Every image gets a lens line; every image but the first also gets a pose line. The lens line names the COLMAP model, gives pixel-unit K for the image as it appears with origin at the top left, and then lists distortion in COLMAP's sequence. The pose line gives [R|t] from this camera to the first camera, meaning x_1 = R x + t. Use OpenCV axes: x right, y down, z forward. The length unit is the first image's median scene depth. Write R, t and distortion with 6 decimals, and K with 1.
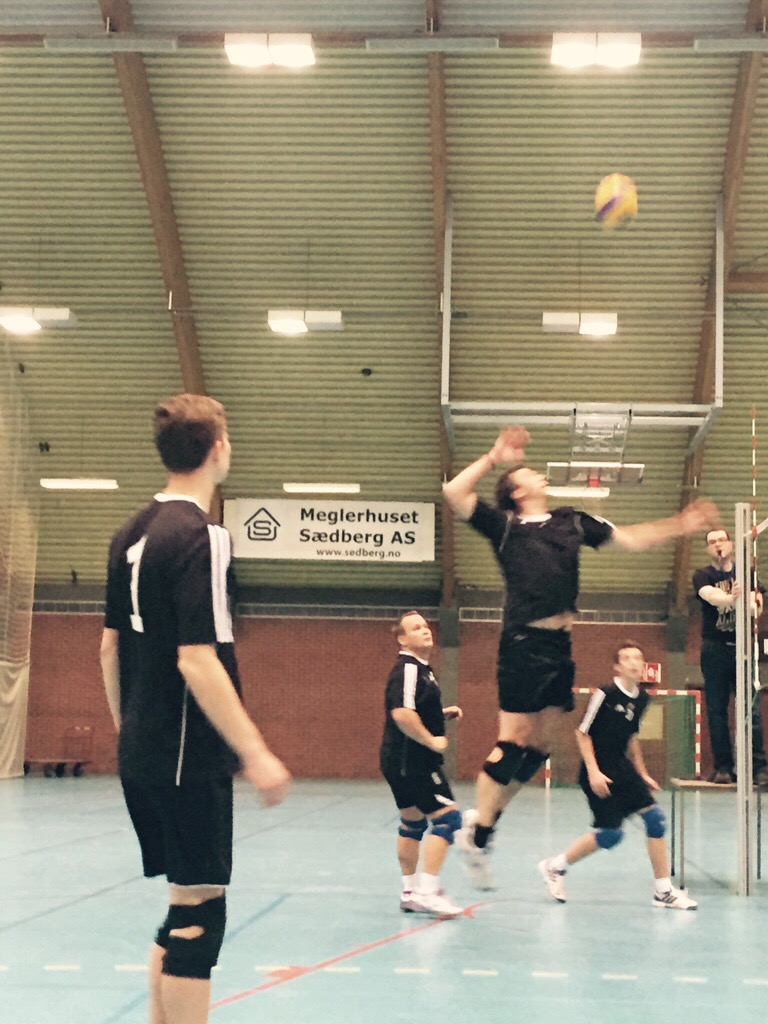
lens RADIAL K [[1864.9, 0, 384.0], [0, 1864.9, 512.0], [0, 0, 1]] dist [0.048211, 0.043364]
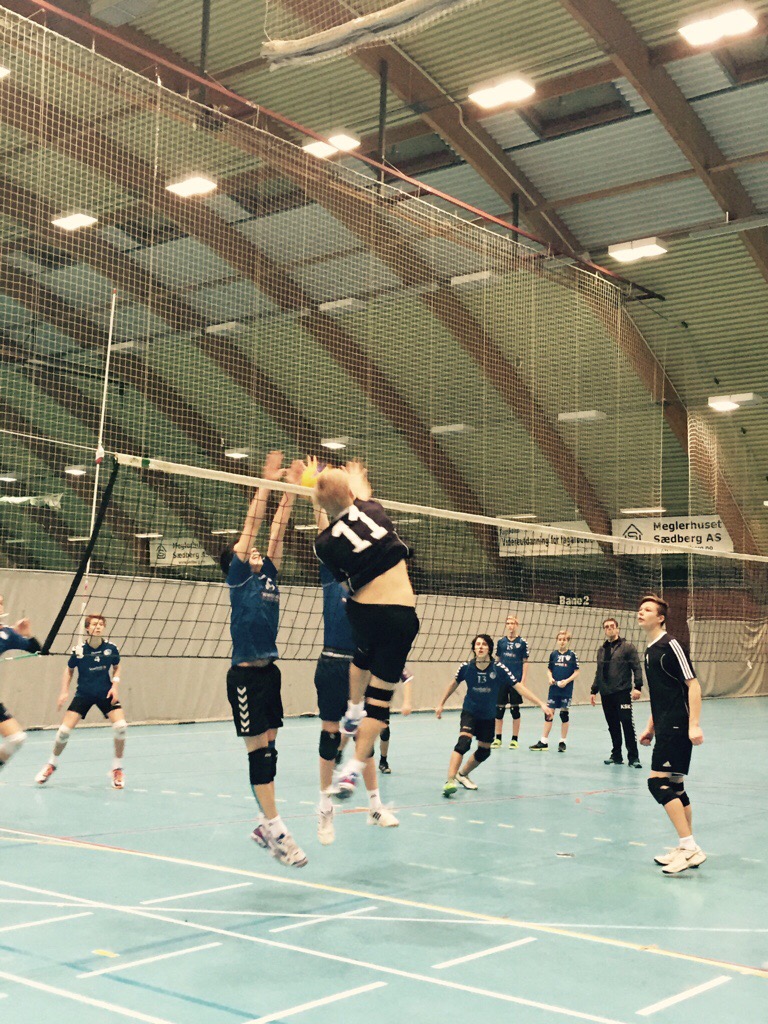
lens RADIAL K [[1273.6, 0, 384.0], [0, 1273.6, 512.0], [0, 0, 1]] dist [-0.299247, 0.000613]
pose [[0.809739, -0.061134, -0.583596, 0.405929], [0.054777, 0.998090, -0.028551, 0.006996], [0.584227, -0.008849, 0.811542, -0.029160]]
